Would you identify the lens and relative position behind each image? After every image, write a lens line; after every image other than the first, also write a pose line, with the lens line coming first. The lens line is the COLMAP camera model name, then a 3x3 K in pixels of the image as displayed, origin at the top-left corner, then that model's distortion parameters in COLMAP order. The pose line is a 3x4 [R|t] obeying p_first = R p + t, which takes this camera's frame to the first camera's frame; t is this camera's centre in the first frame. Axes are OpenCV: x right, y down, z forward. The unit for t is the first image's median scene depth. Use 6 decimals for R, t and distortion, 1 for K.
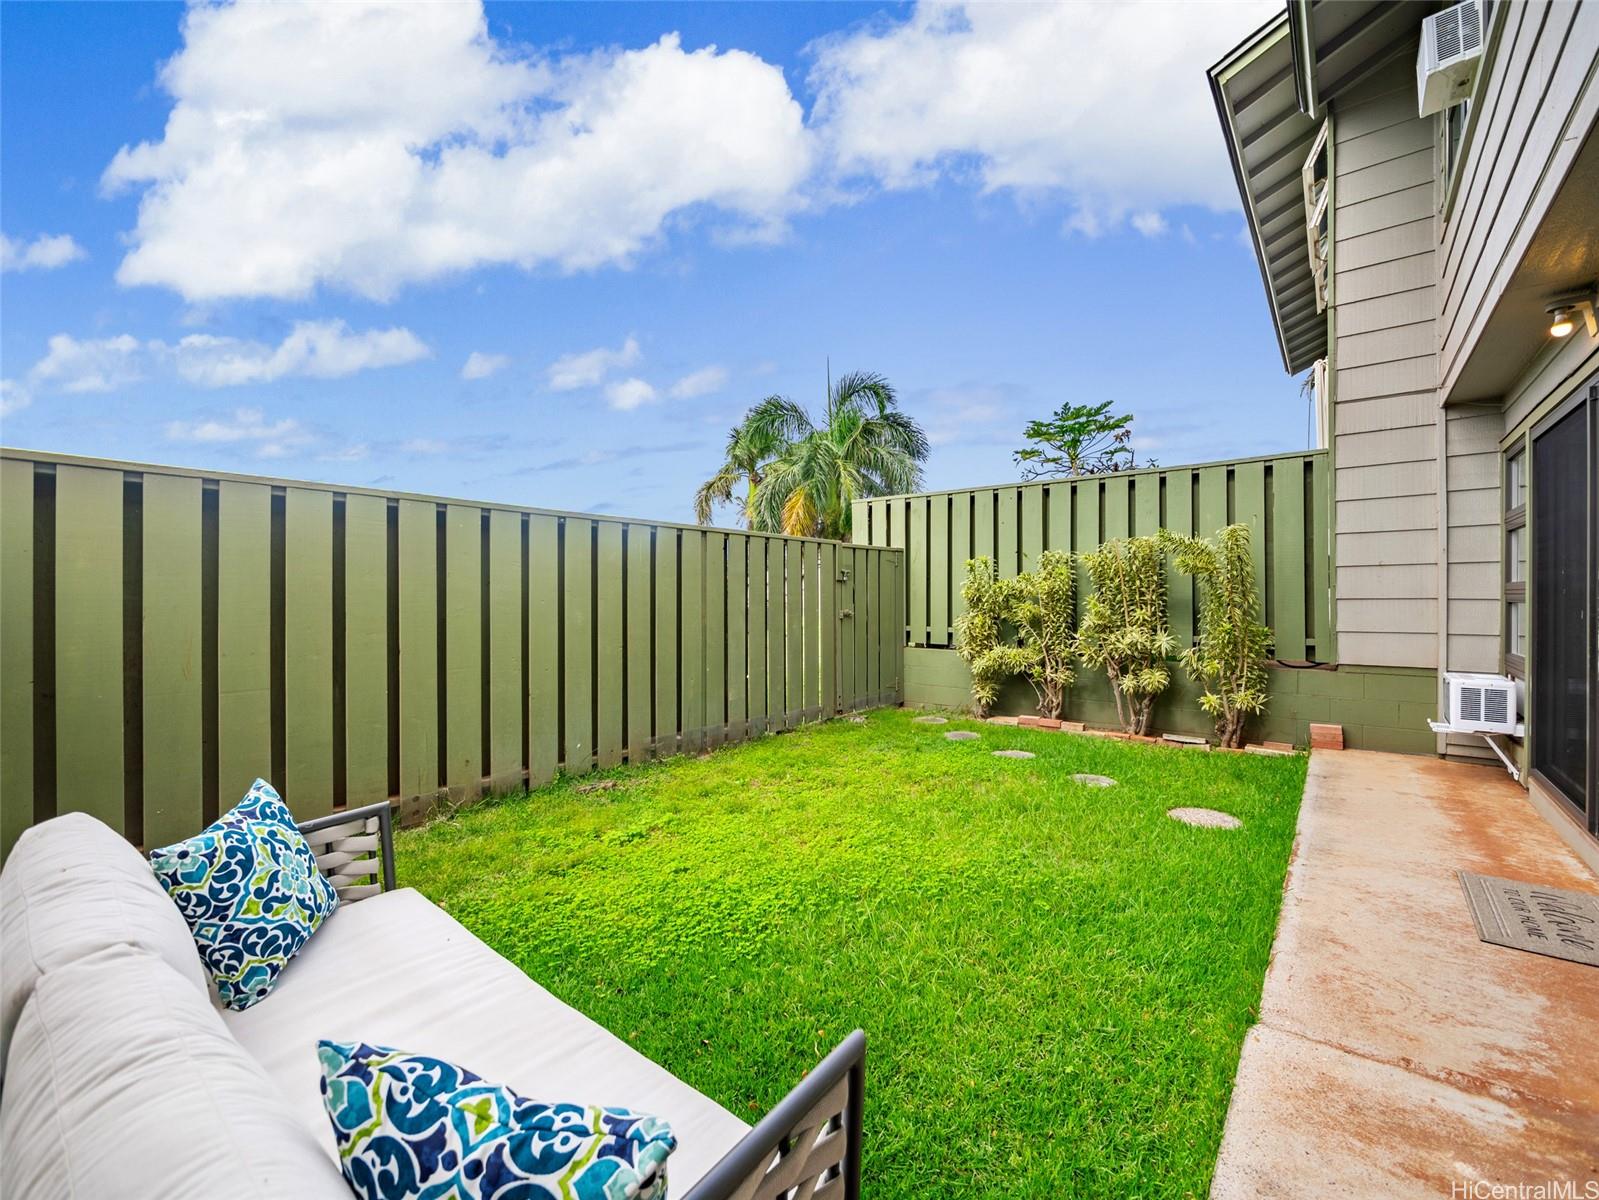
lens RADIAL K [[668.0, 0, 803.4], [0, 668.0, 592.2], [0, 0, 1]] dist [-0.002937, 0.000019]
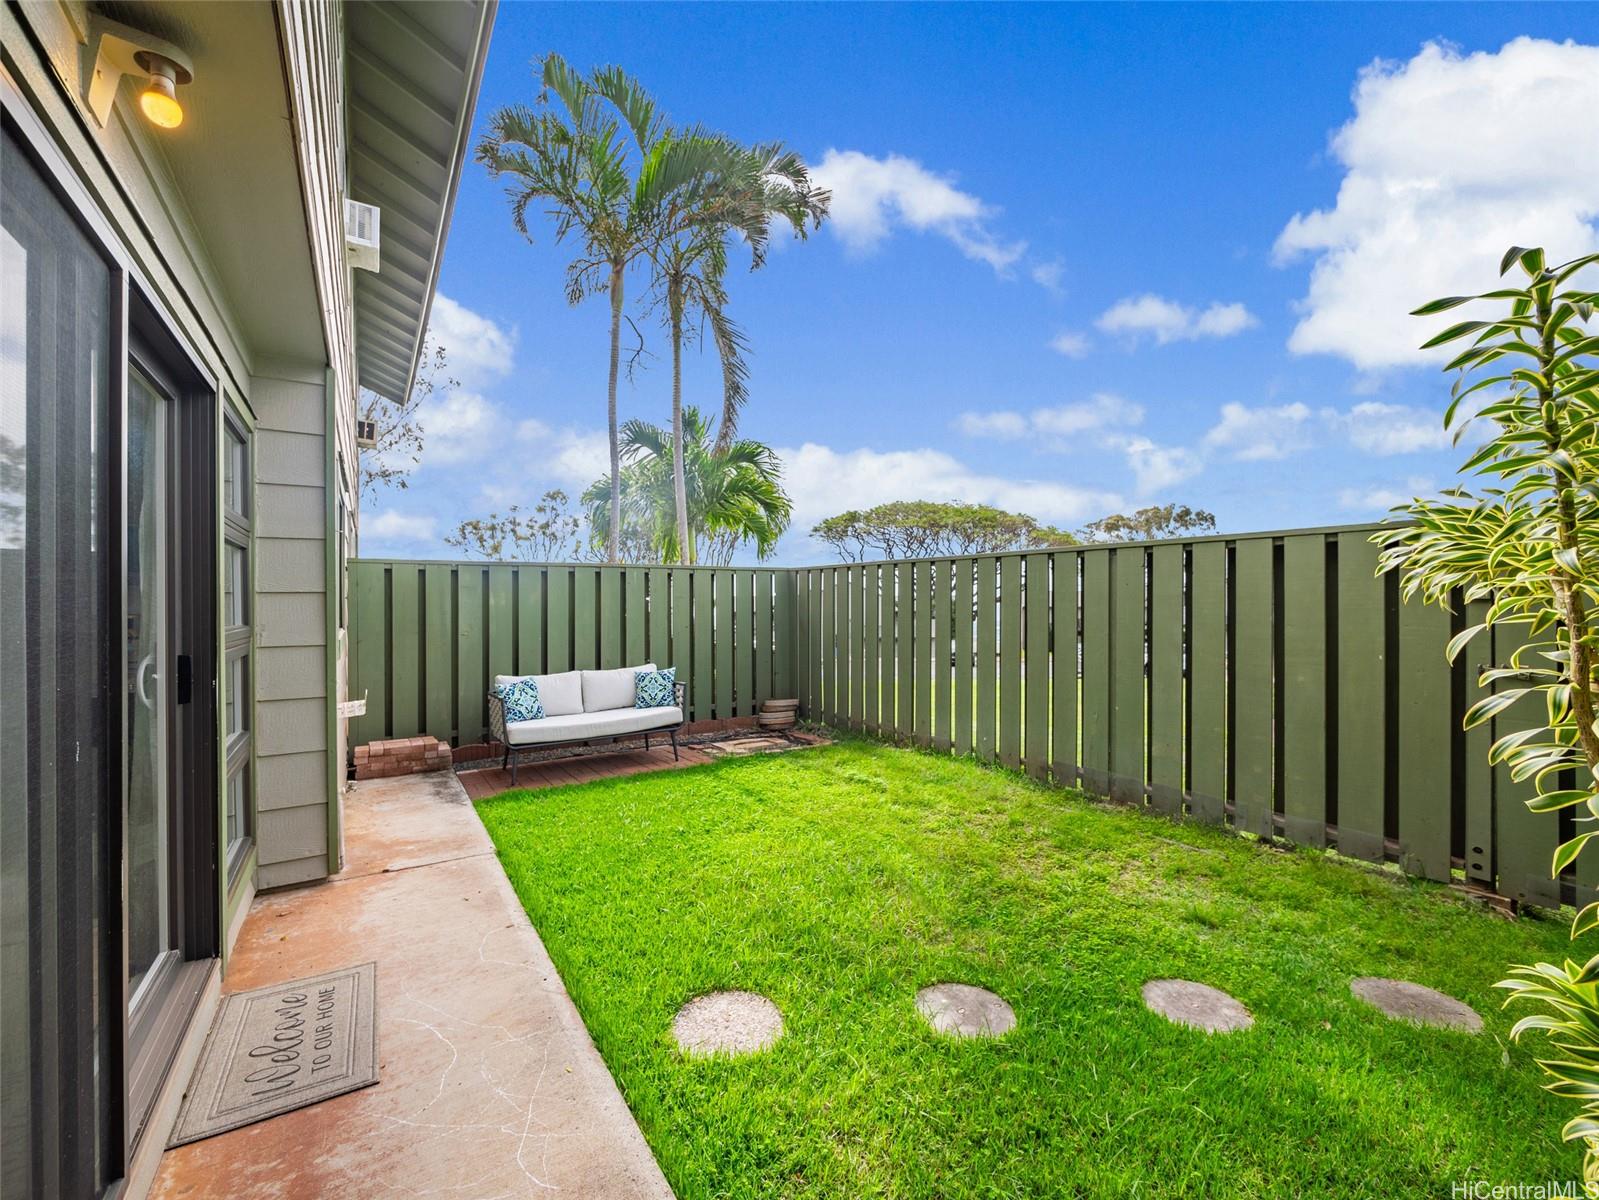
lens RADIAL K [[668.0, 0, 803.4], [0, 668.0, 608.6], [0, 0, 1]] dist [-0.002937, 0.000019]
pose [[-0.304357, -0.002911, -0.952554, 1.735584], [-0.006997, 0.999975, -0.000821, -0.063788], [0.952532, 0.006415, -0.304369, 1.870883]]
